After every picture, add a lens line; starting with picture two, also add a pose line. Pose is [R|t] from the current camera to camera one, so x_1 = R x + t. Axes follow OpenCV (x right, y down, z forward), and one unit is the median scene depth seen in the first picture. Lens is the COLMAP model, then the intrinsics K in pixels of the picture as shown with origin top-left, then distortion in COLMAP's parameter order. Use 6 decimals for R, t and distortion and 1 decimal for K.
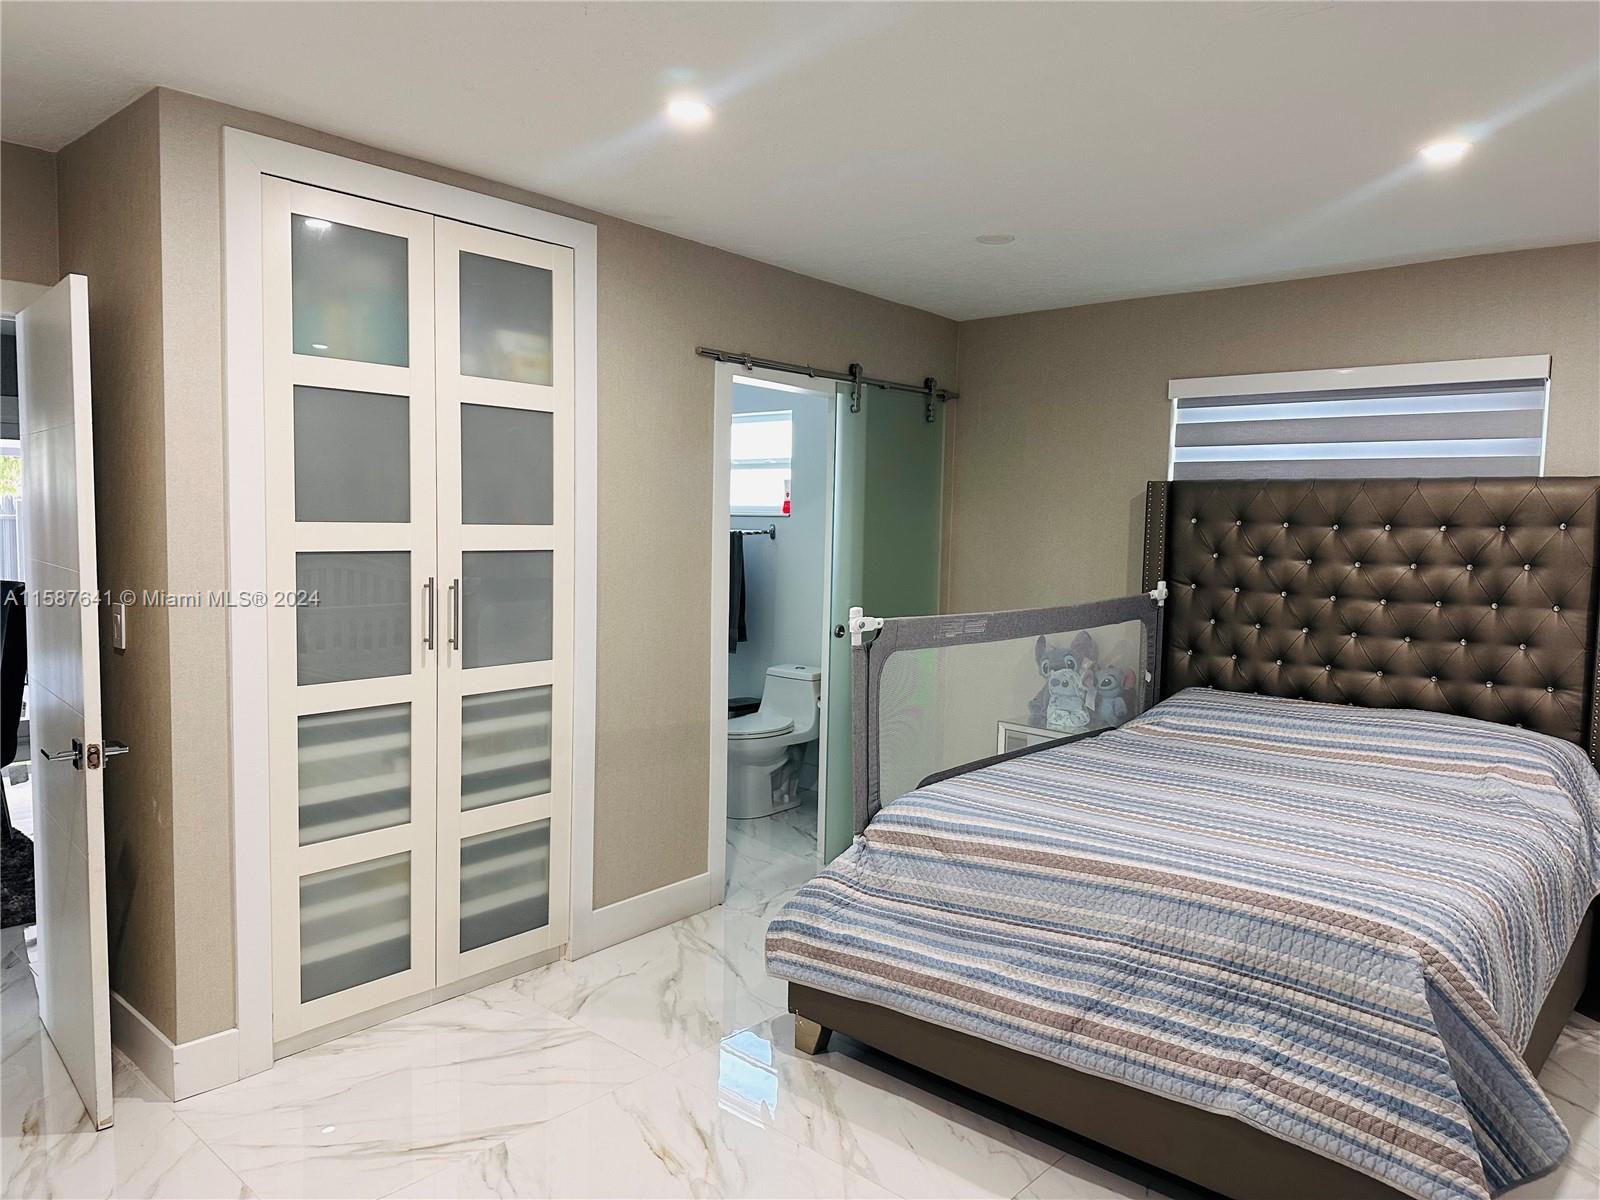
lens RADIAL K [[1084.2, 0, 796.8], [0, 1084.2, 601.7], [0, 0, 1]] dist [0.107269, -0.174791]
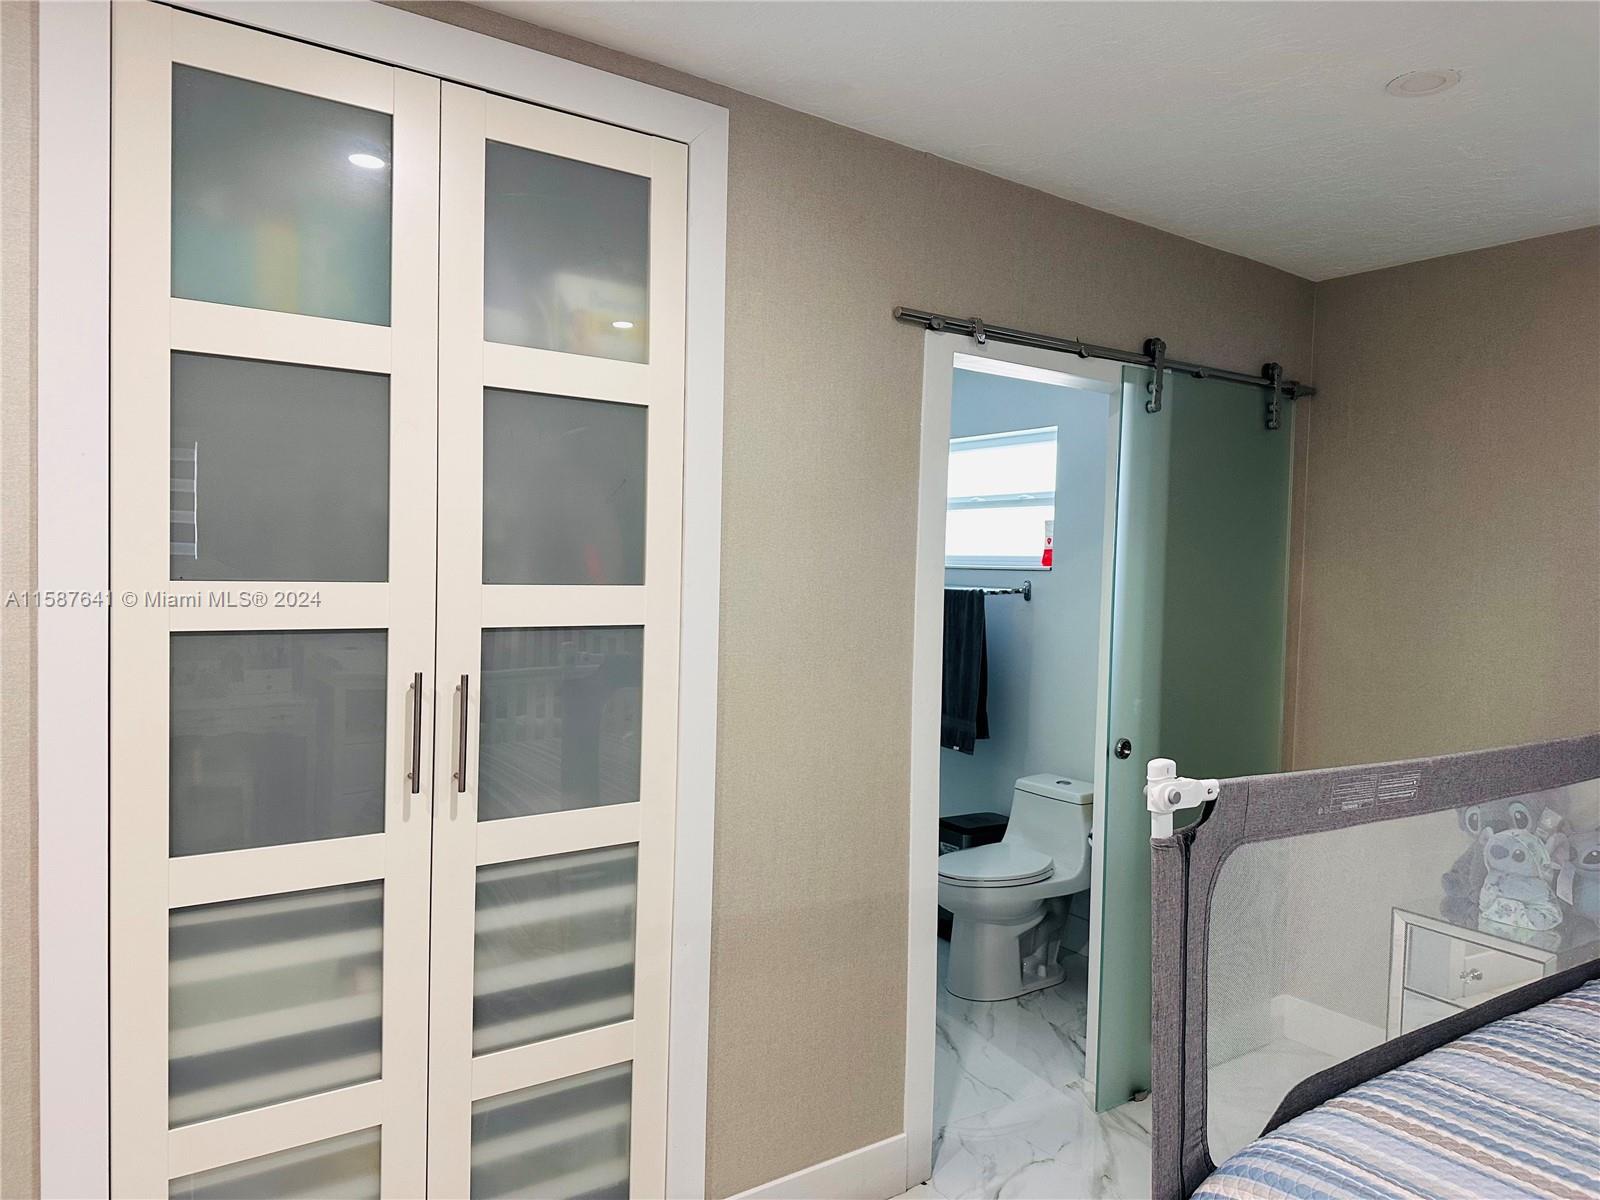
lens RADIAL K [[1084.2, 0, 796.8], [0, 1084.2, 601.7], [0, 0, 1]] dist [0.107269, -0.174791]
pose [[0.968987, 0.013119, -0.246762, 0.014002], [-0.024609, 0.998749, -0.043536, -0.035321], [0.245882, 0.048259, 0.968098, 0.412500]]
